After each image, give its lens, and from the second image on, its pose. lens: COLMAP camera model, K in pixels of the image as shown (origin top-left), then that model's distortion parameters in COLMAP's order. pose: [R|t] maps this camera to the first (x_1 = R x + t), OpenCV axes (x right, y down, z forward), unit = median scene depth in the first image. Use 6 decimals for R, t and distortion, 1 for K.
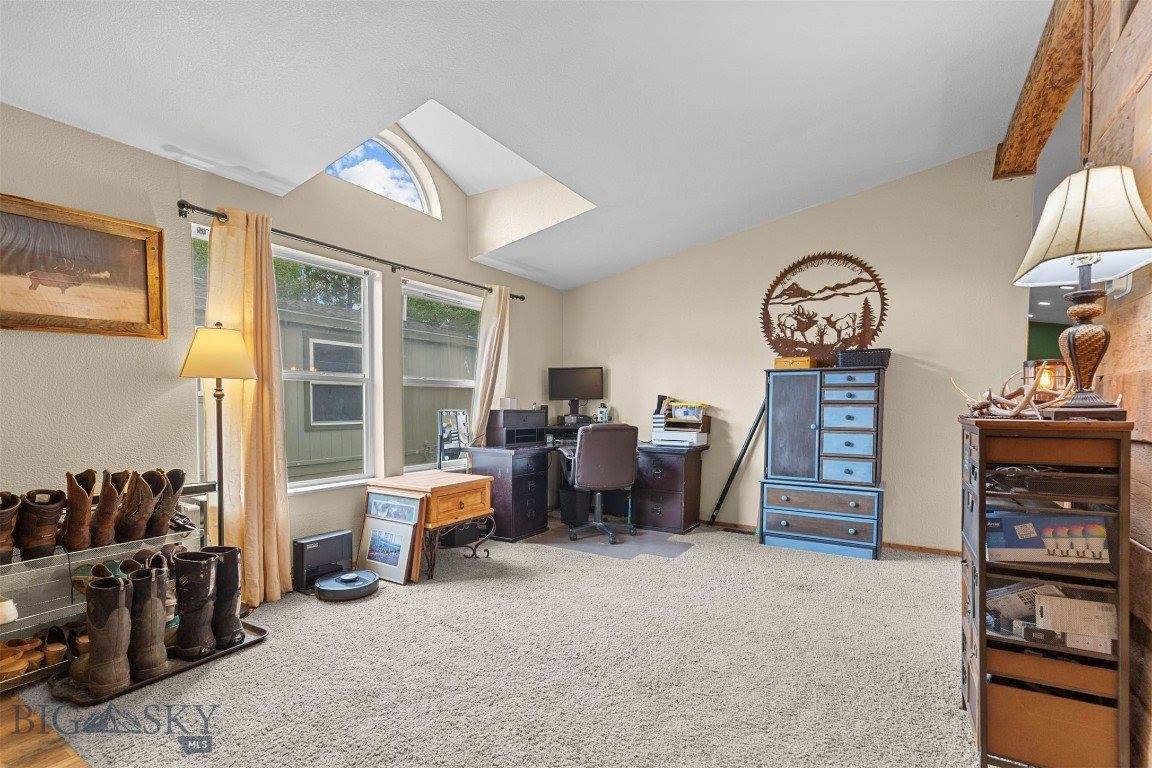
lens RADIAL K [[532.7, 0, 578.3], [0, 532.7, 426.3], [0, 0, 1]] dist [0.003274, 0.000135]
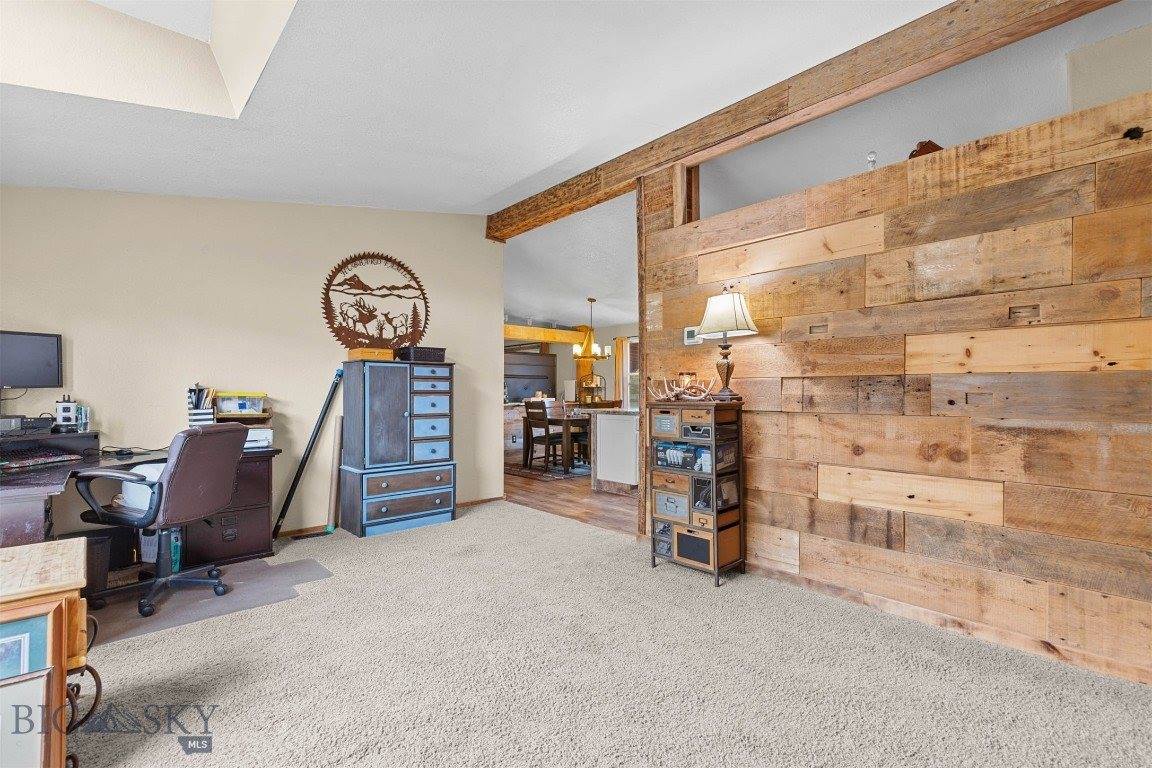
lens RADIAL K [[519.3, 0, 576.7], [0, 519.3, 397.3], [0, 0, 1]] dist [0.005231, 0.000199]
pose [[0.275919, -0.014517, 0.961071, -0.460220], [0.042742, 0.999082, 0.002820, -0.021021], [-0.960230, 0.040300, 0.276286, 0.348408]]
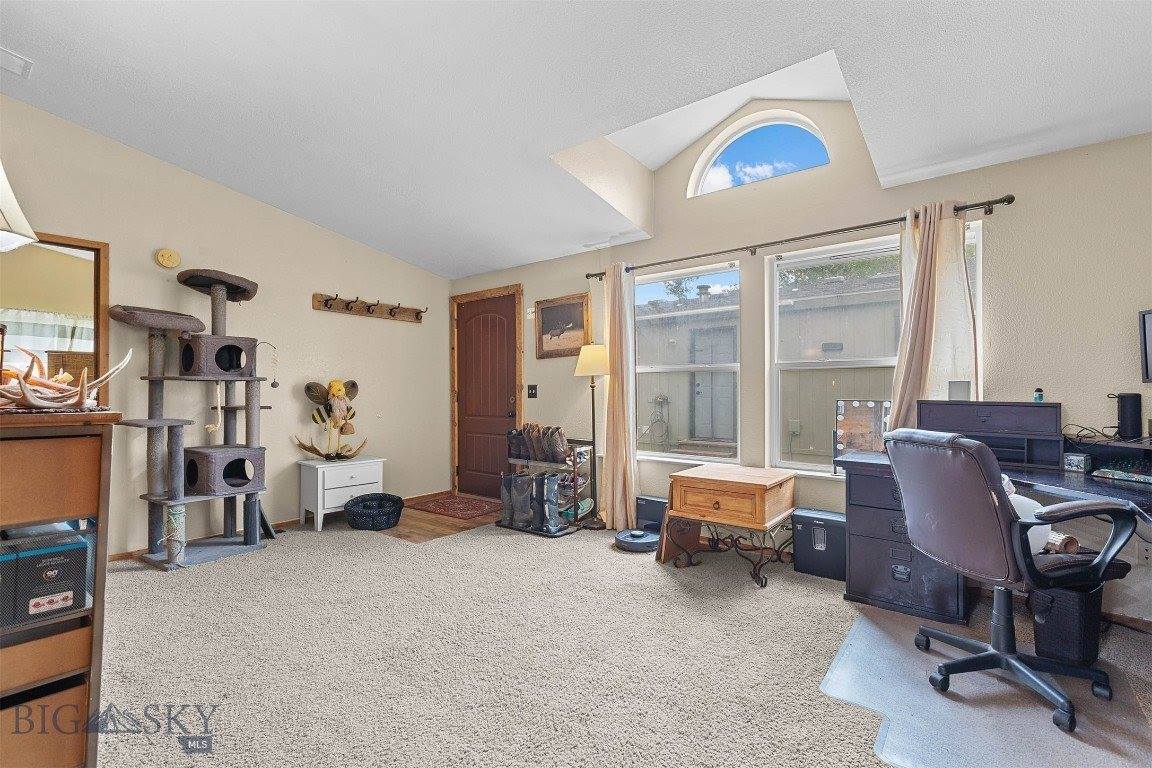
lens RADIAL K [[511.4, 0, 573.3], [0, 511.4, 386.1], [0, 0, 1]] dist [0.001734, -0.000704]
pose [[-0.126555, -0.016885, -0.991816, 0.544436], [-0.043999, 0.998967, -0.011392, -0.024146], [0.990983, 0.042198, -0.127167, 0.718368]]
